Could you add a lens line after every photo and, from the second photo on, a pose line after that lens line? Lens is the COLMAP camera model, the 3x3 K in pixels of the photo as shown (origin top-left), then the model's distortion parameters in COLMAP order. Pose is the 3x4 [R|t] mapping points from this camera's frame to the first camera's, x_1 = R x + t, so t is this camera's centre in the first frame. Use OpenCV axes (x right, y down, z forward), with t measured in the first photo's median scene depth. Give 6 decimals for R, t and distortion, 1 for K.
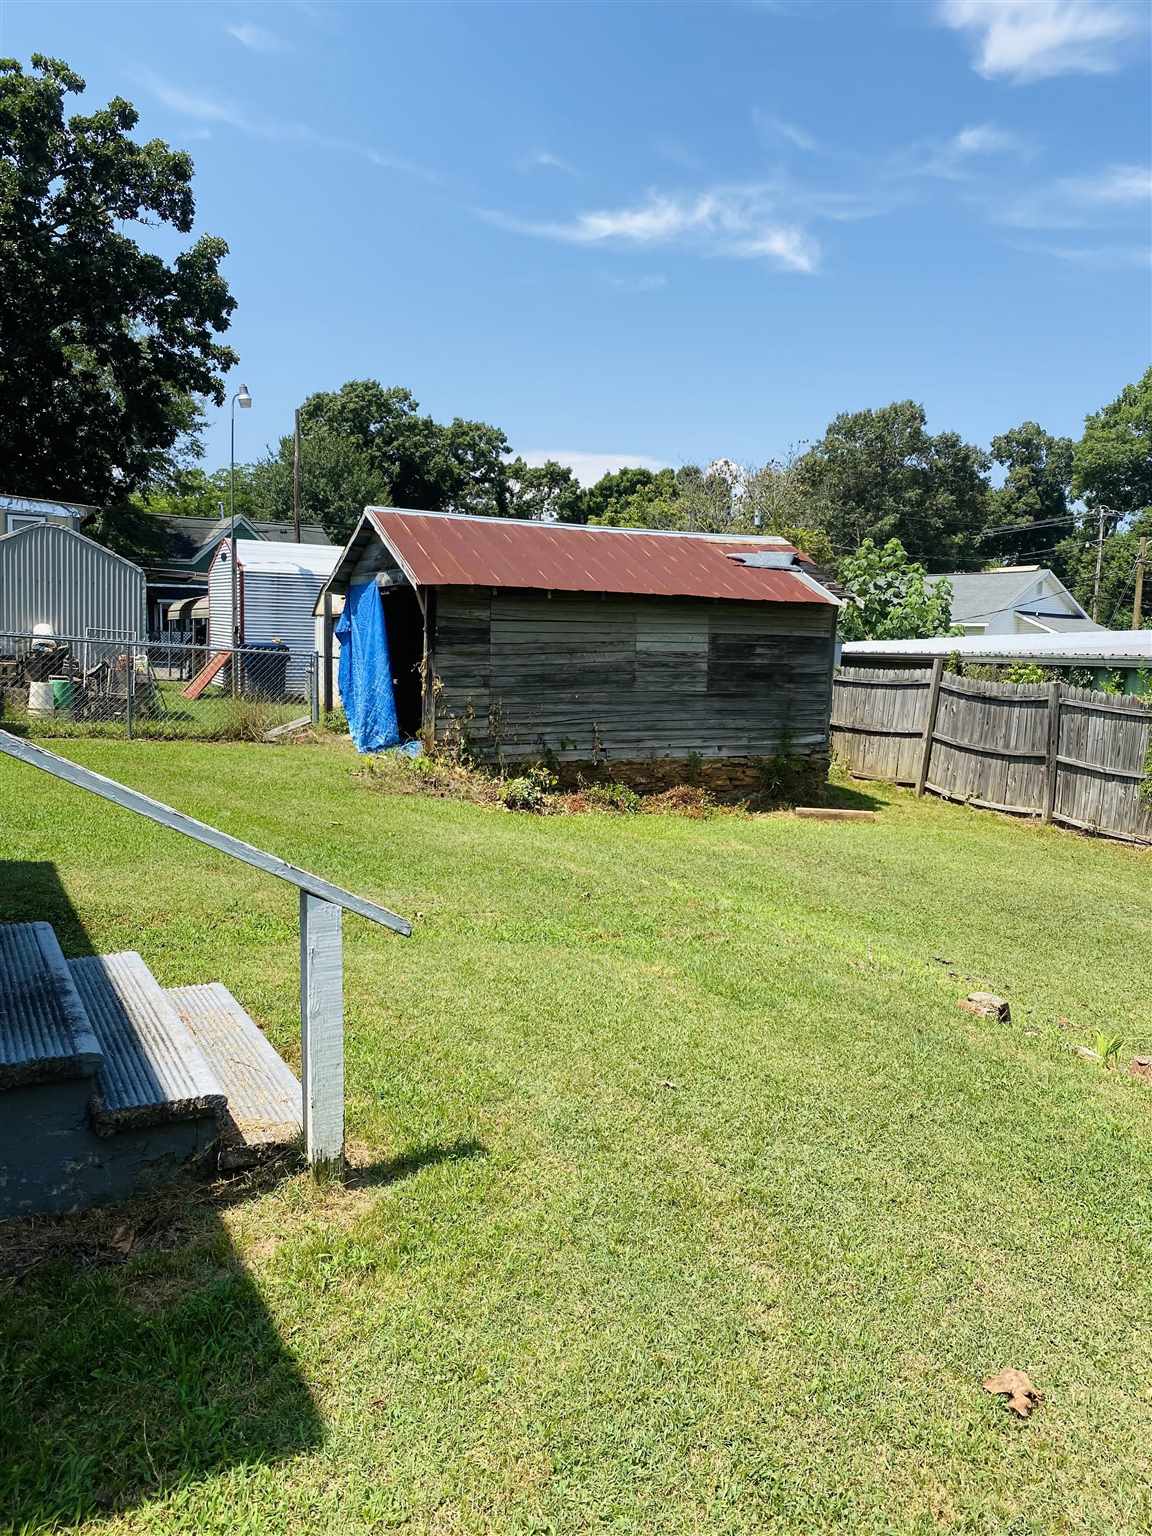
lens RADIAL K [[1183.0, 0, 576.5], [0, 1183.0, 770.8], [0, 0, 1]] dist [0.001975, 0.005069]
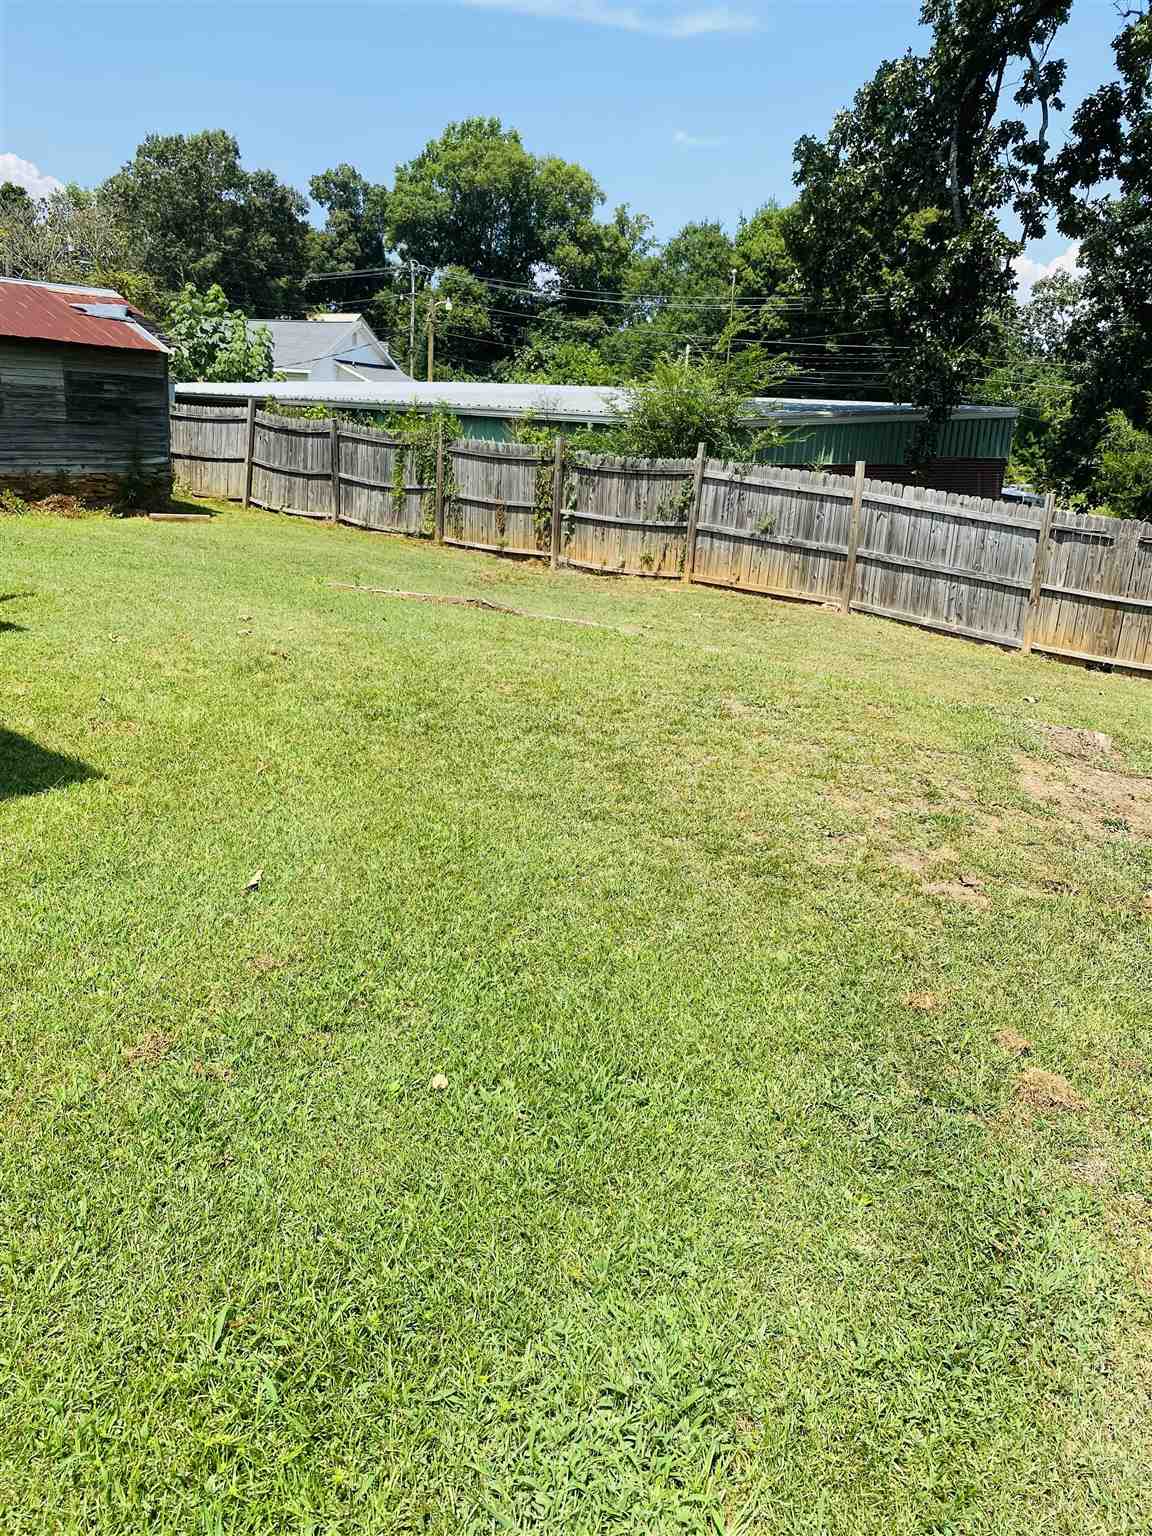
lens RADIAL K [[1183.0, 0, 591.9], [0, 1183.0, 772.4], [0, 0, 1]] dist [0.001975, 0.005069]
pose [[0.855821, -0.125447, 0.501830, -0.078490], [0.019620, 0.977321, 0.210850, 0.039108], [-0.516900, -0.170604, 0.838874, -0.353895]]
